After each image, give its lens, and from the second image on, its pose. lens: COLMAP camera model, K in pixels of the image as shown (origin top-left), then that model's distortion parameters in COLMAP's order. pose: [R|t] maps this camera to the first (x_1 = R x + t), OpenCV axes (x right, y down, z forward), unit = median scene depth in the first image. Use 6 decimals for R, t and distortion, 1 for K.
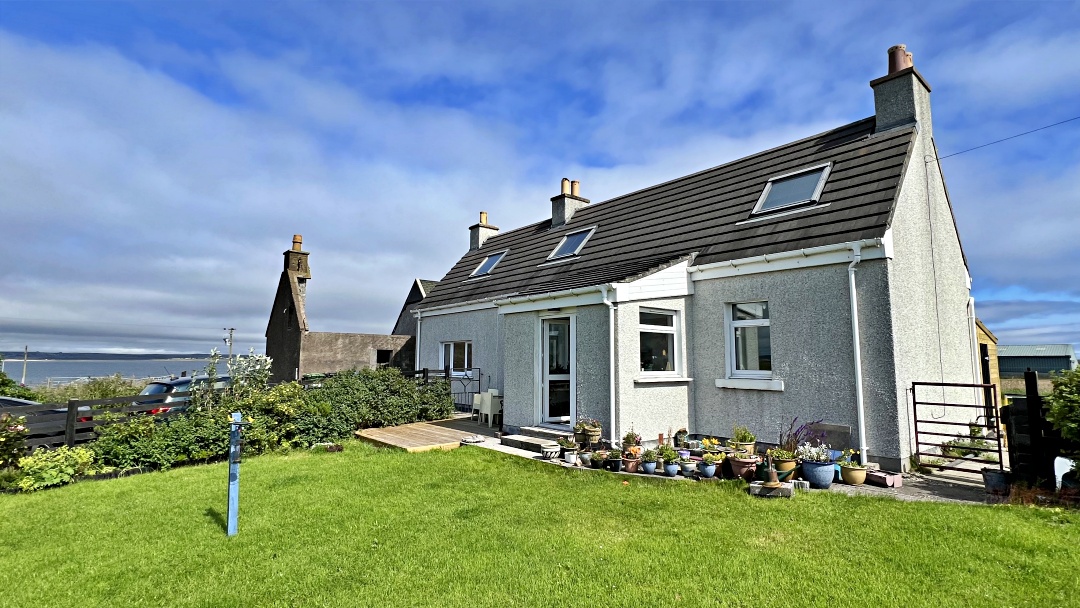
lens RADIAL K [[519.7, 0, 539.0], [0, 519.7, 304.3], [0, 0, 1]] dist [-0.000858, 0.002360]
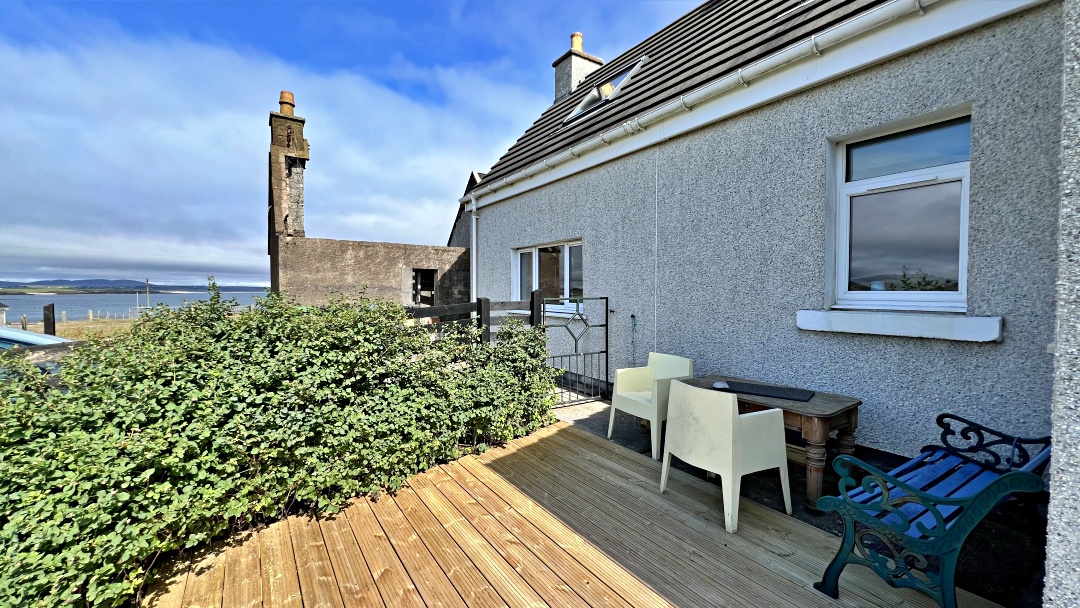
lens RADIAL K [[431.7, 0, 535.8], [0, 431.7, 304.6], [0, 0, 1]] dist [-0.002387, 0.001057]
pose [[0.993431, -0.000181, -0.114429, -0.142219], [0.016129, 0.990237, 0.138457, 0.083732], [0.113287, -0.139393, 0.983735, 0.687457]]
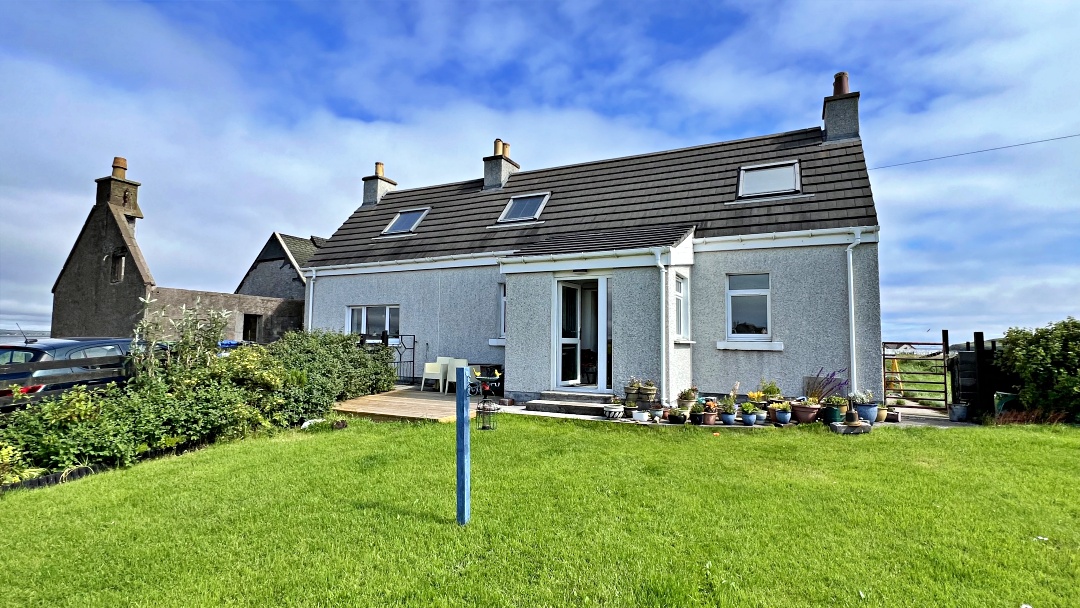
lens RADIAL K [[519.7, 0, 540.3], [0, 519.7, 304.8], [0, 0, 1]] dist [-0.000858, 0.002360]
pose [[0.913736, 0.034055, 0.404879, -0.303274], [-0.051144, 0.998196, 0.031462, 0.033174], [-0.403077, -0.049455, 0.913829, 0.096268]]
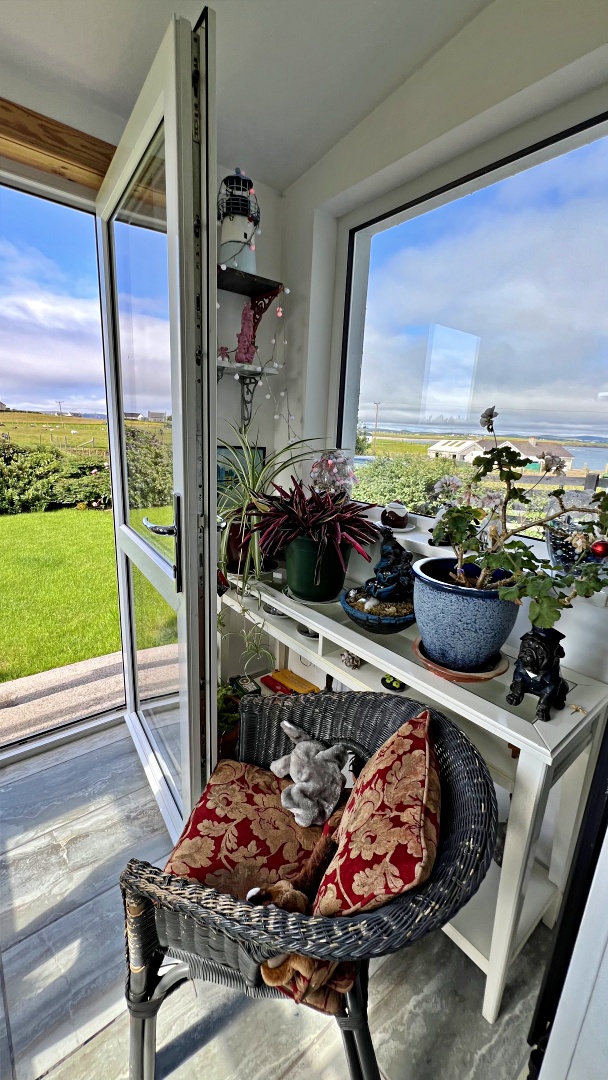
lens RADIAL K [[431.7, 0, 305.8], [0, 431.7, 538.9], [0, 0, 1]] dist [-0.002387, 0.001057]
pose [[-0.008660, 0.240171, -0.970692, 0.132797], [0.065624, 0.968772, 0.239110, 0.077866], [0.997807, -0.061630, -0.024150, 0.789109]]
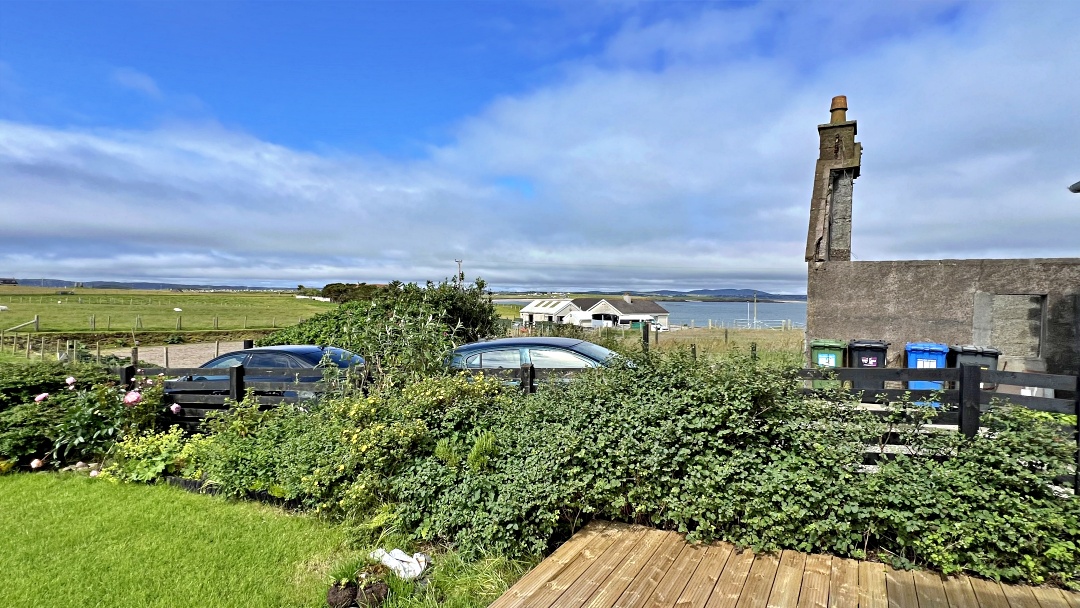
lens RADIAL K [[519.7, 0, 544.2], [0, 519.7, 302.1], [0, 0, 1]] dist [-0.000858, 0.002360]
pose [[0.312709, 0.011955, -0.949774, -0.023197], [0.089467, 0.995105, 0.041982, 0.058138], [0.945626, -0.098102, 0.310109, 0.708415]]
